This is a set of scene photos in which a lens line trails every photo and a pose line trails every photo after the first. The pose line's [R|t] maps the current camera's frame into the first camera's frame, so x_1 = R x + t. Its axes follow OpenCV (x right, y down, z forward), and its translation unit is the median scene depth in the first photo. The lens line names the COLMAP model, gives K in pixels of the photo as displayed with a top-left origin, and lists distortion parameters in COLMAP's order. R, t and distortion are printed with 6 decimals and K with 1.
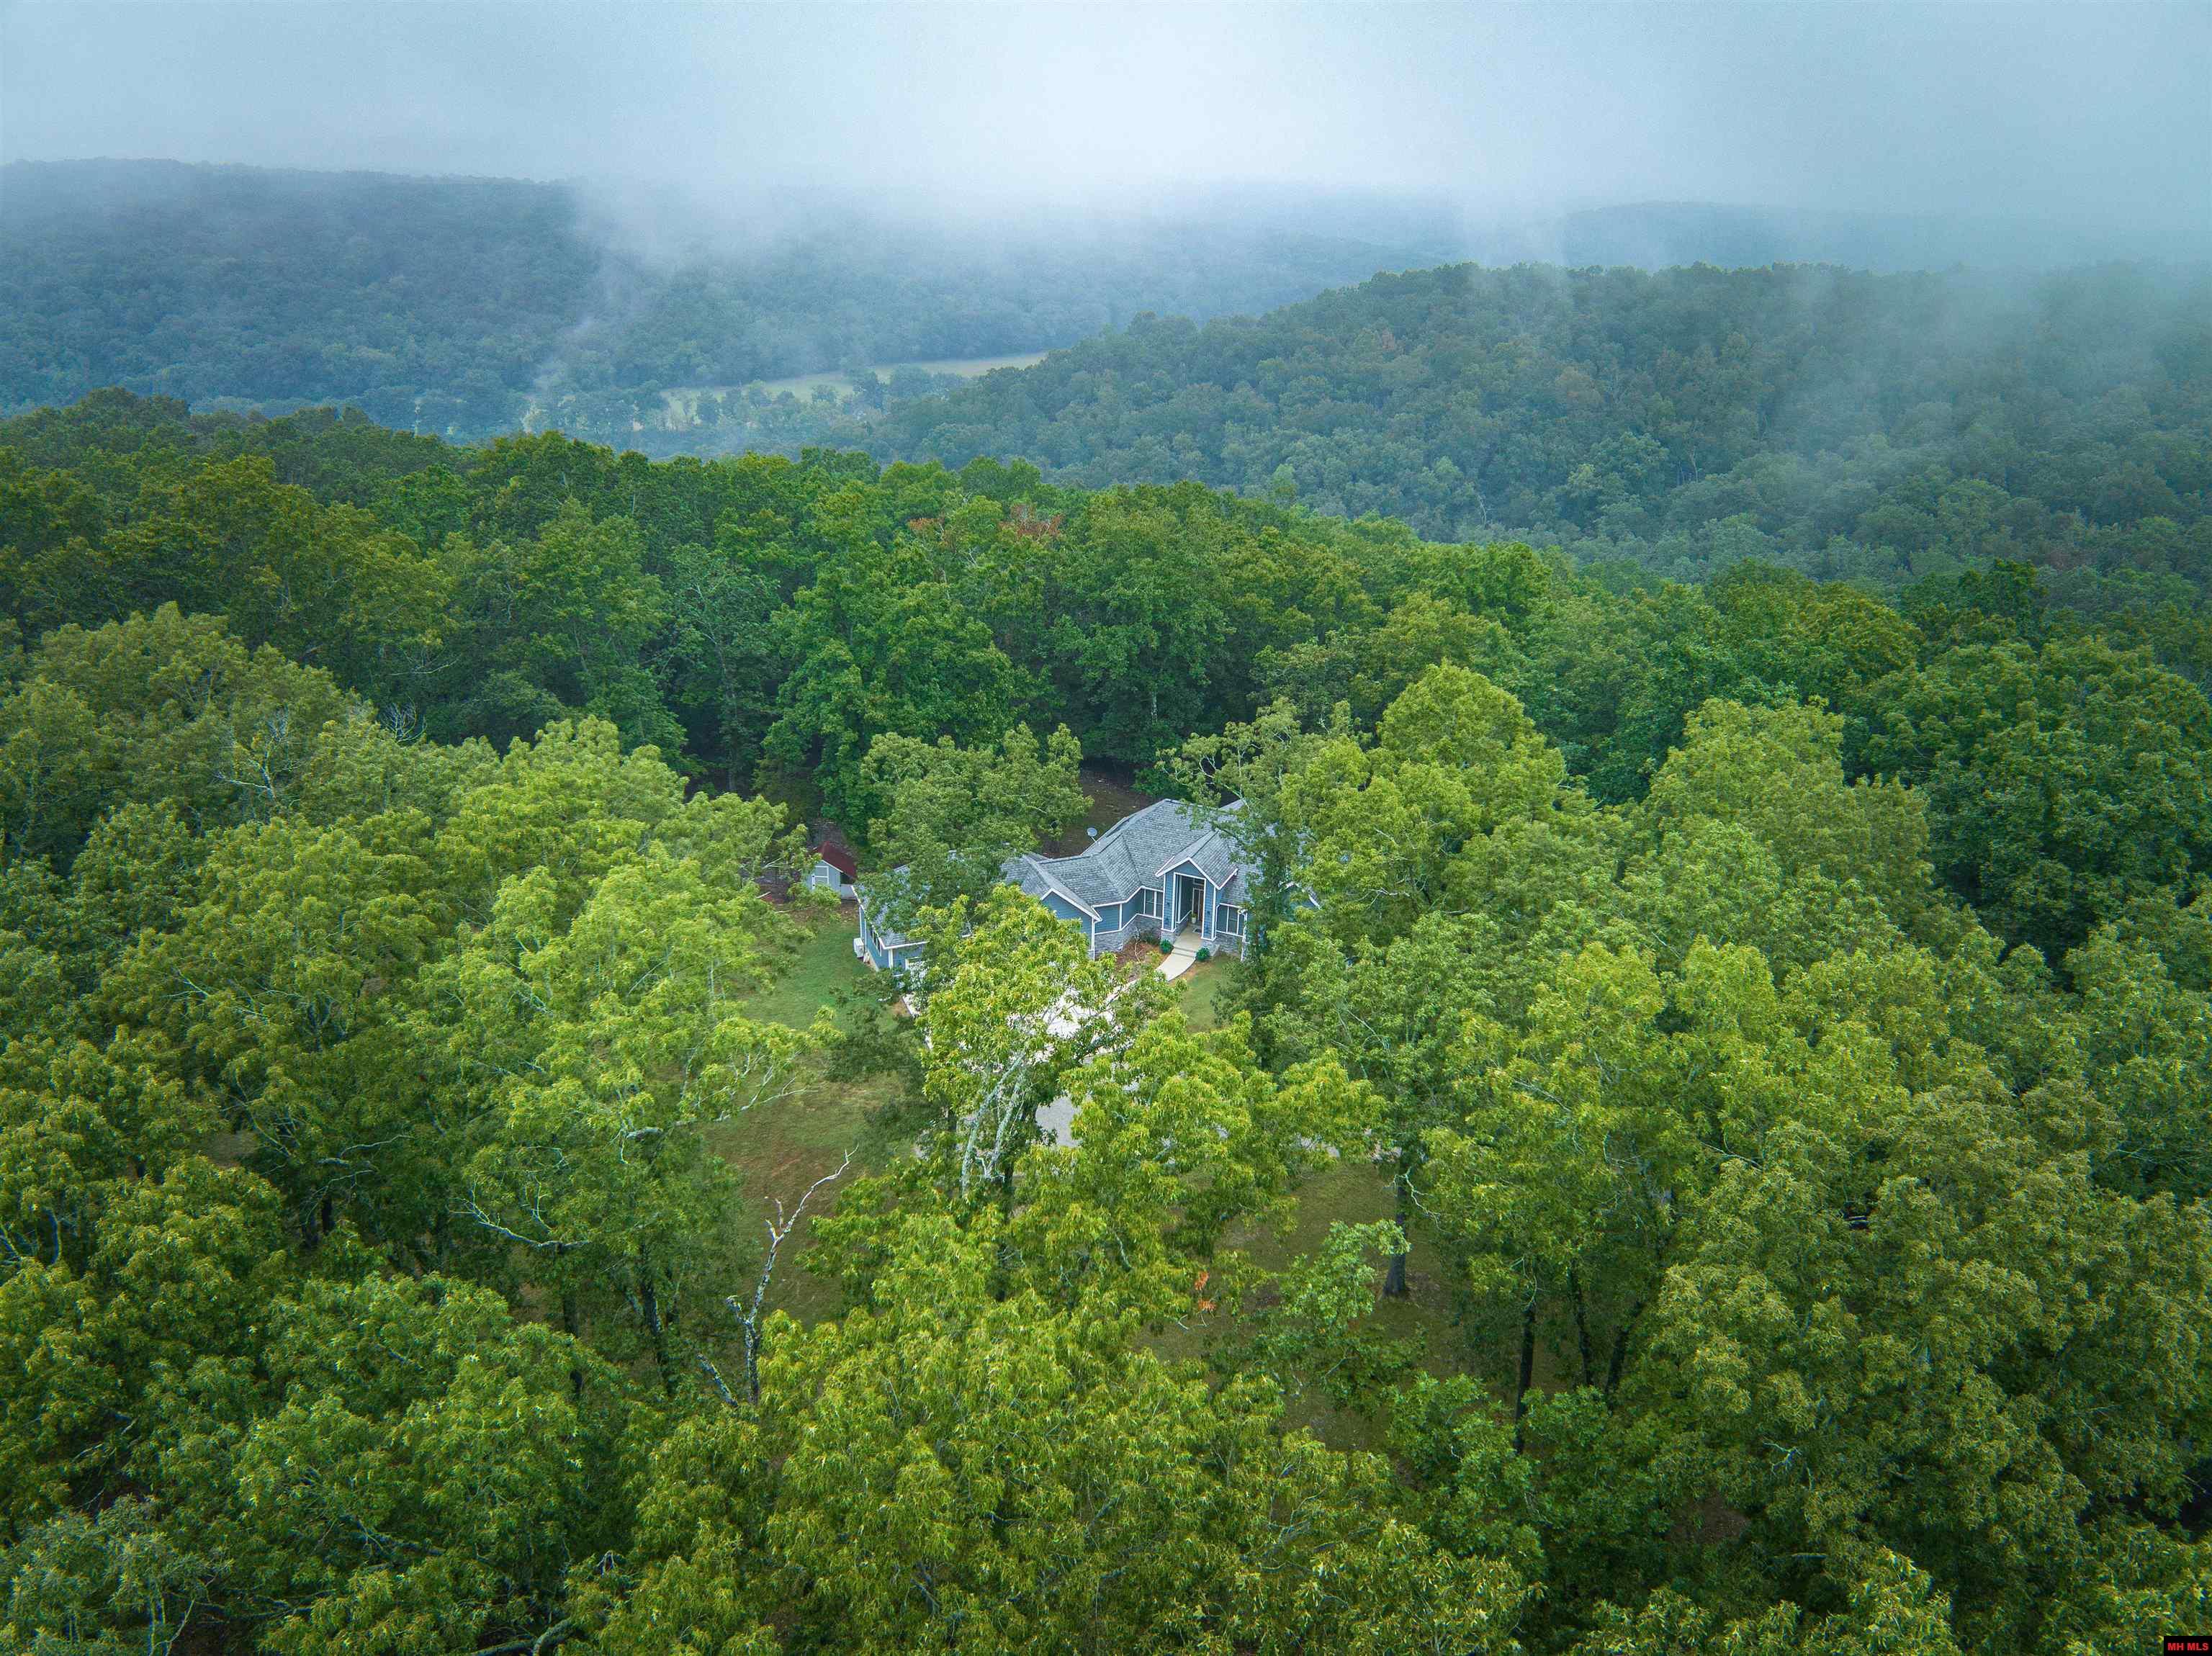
lens RADIAL K [[1551.3, 0, 1106.0], [0, 1551.3, 828.0], [0, 0, 1]] dist [-0.004196, -0.001448]
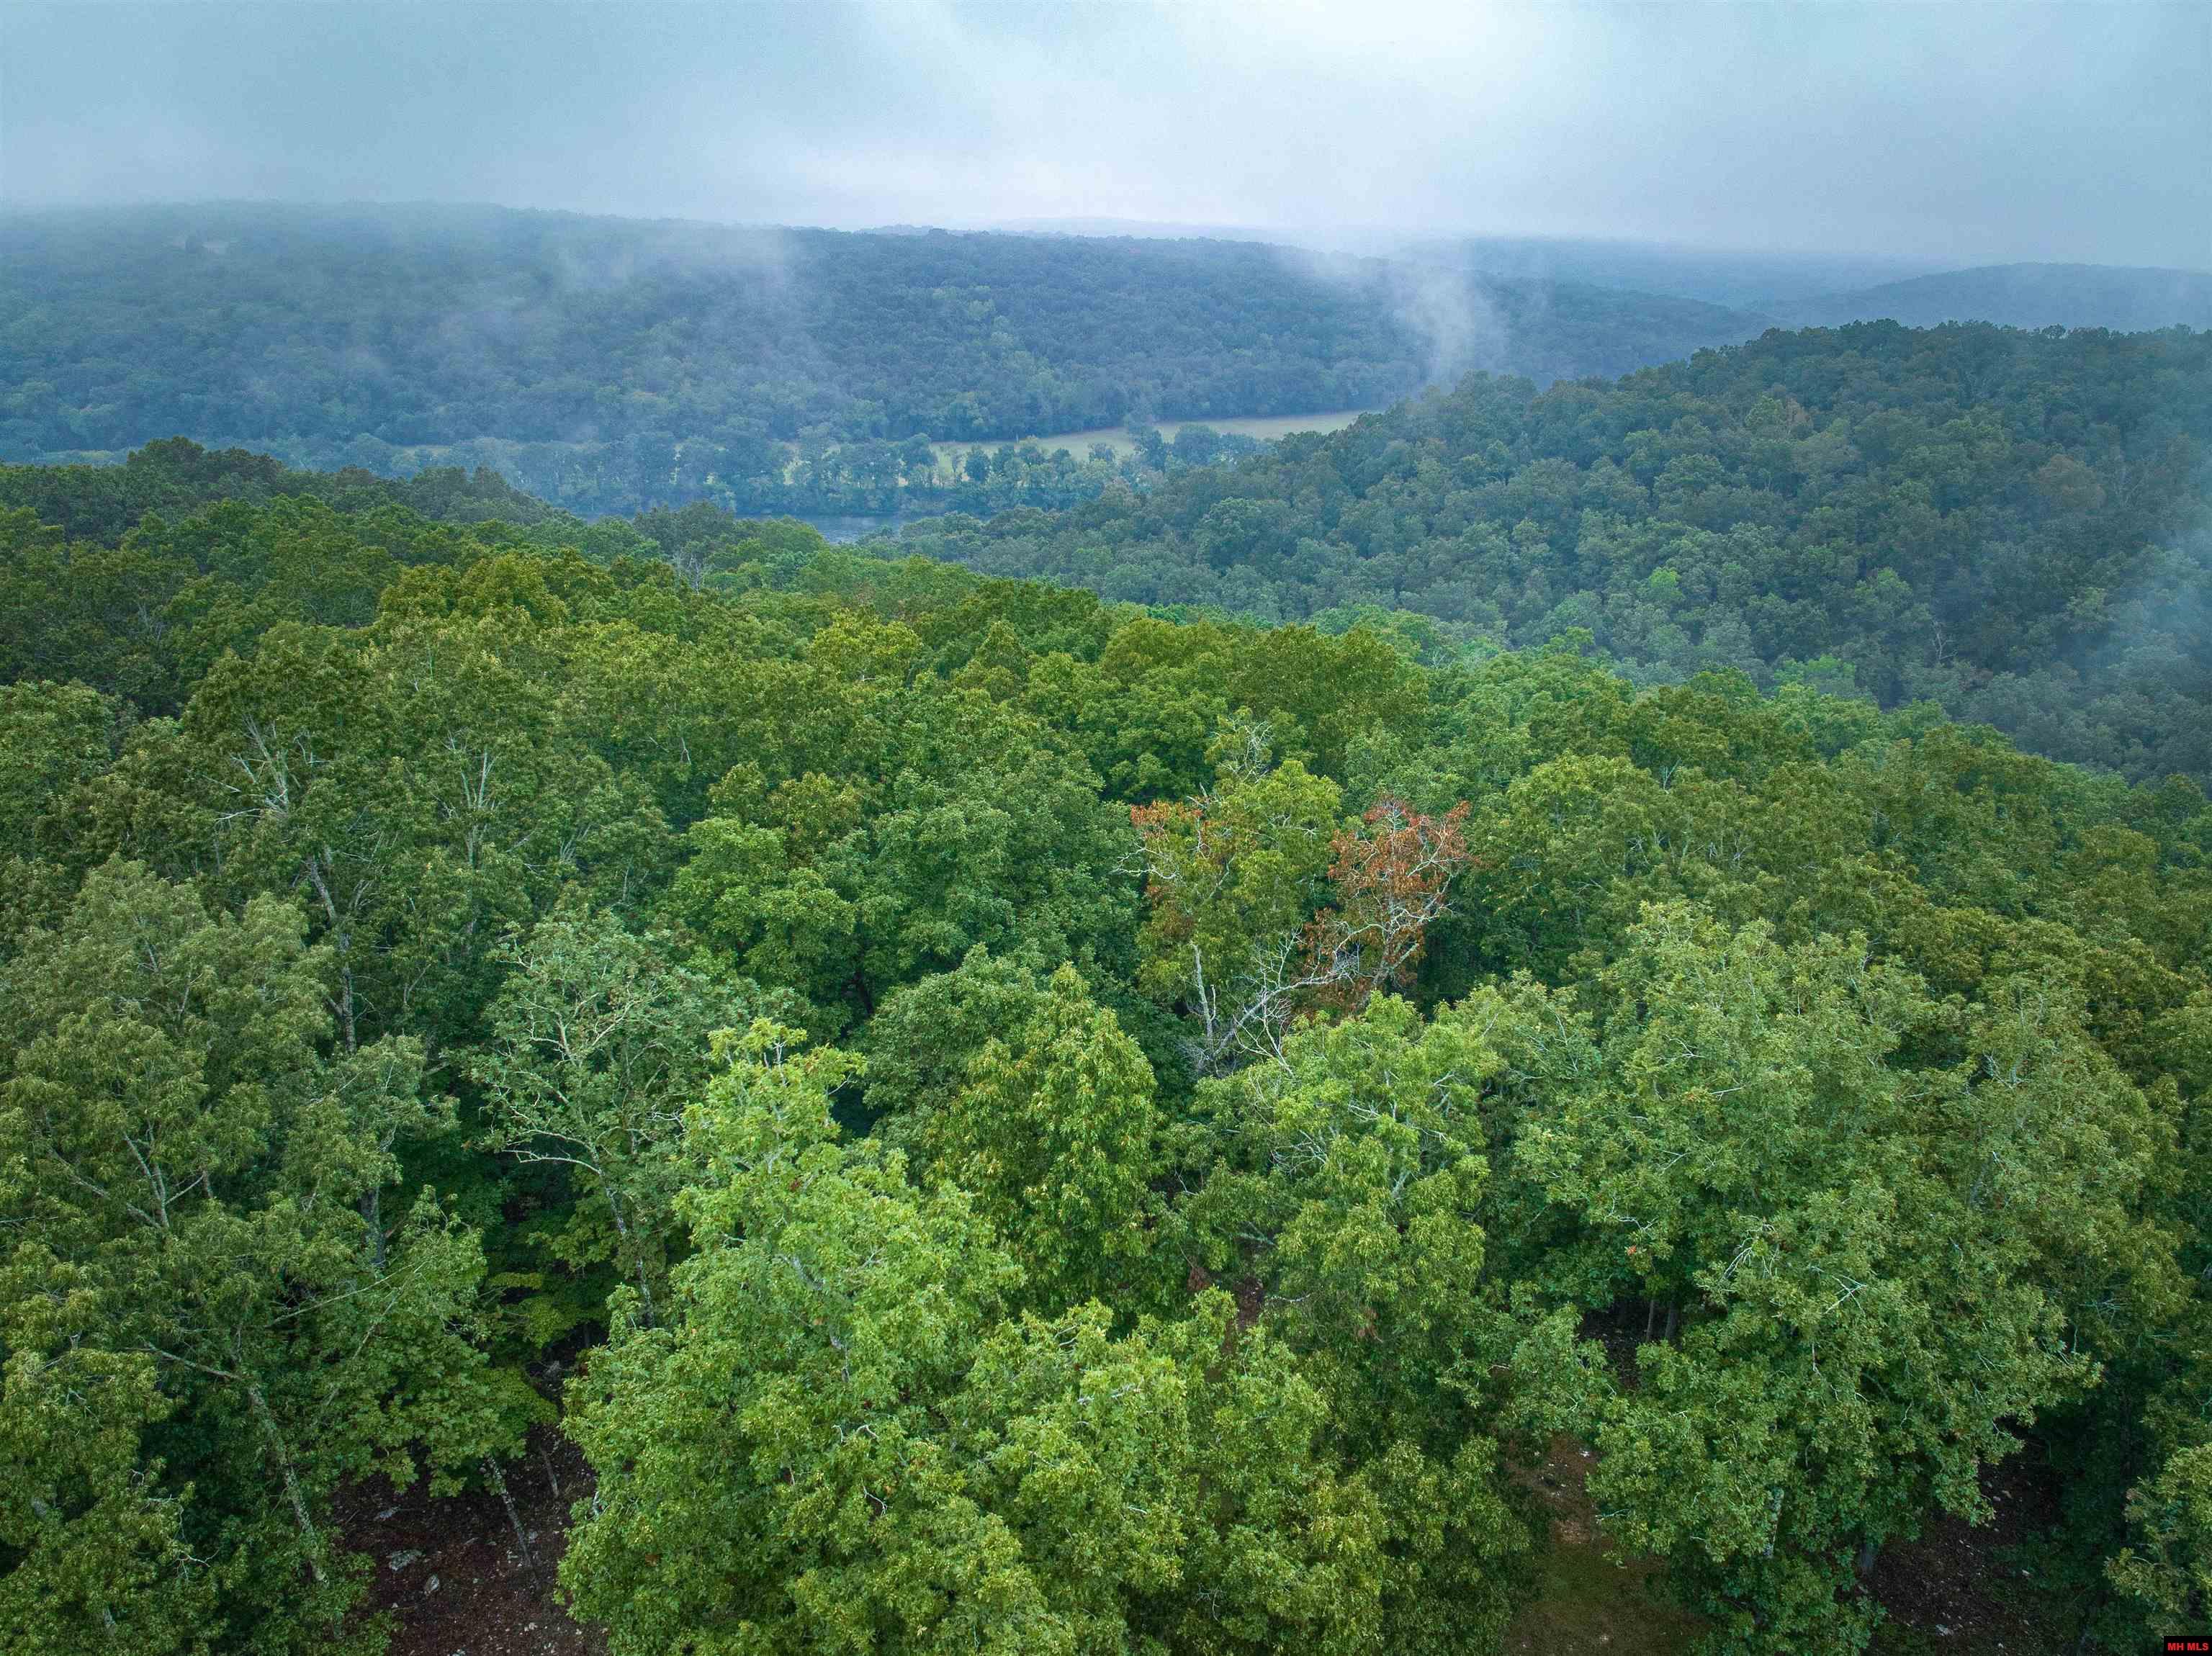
lens RADIAL K [[1561.7, 0, 1106.0], [0, 1561.7, 828.0], [0, 0, 1]] dist [0.061493, -0.187815]
pose [[0.983576, 0.067493, -0.167400, -0.014709], [-0.073318, 0.996891, -0.028857, -0.047105], [0.164932, 0.040657, 0.985467, 0.141973]]
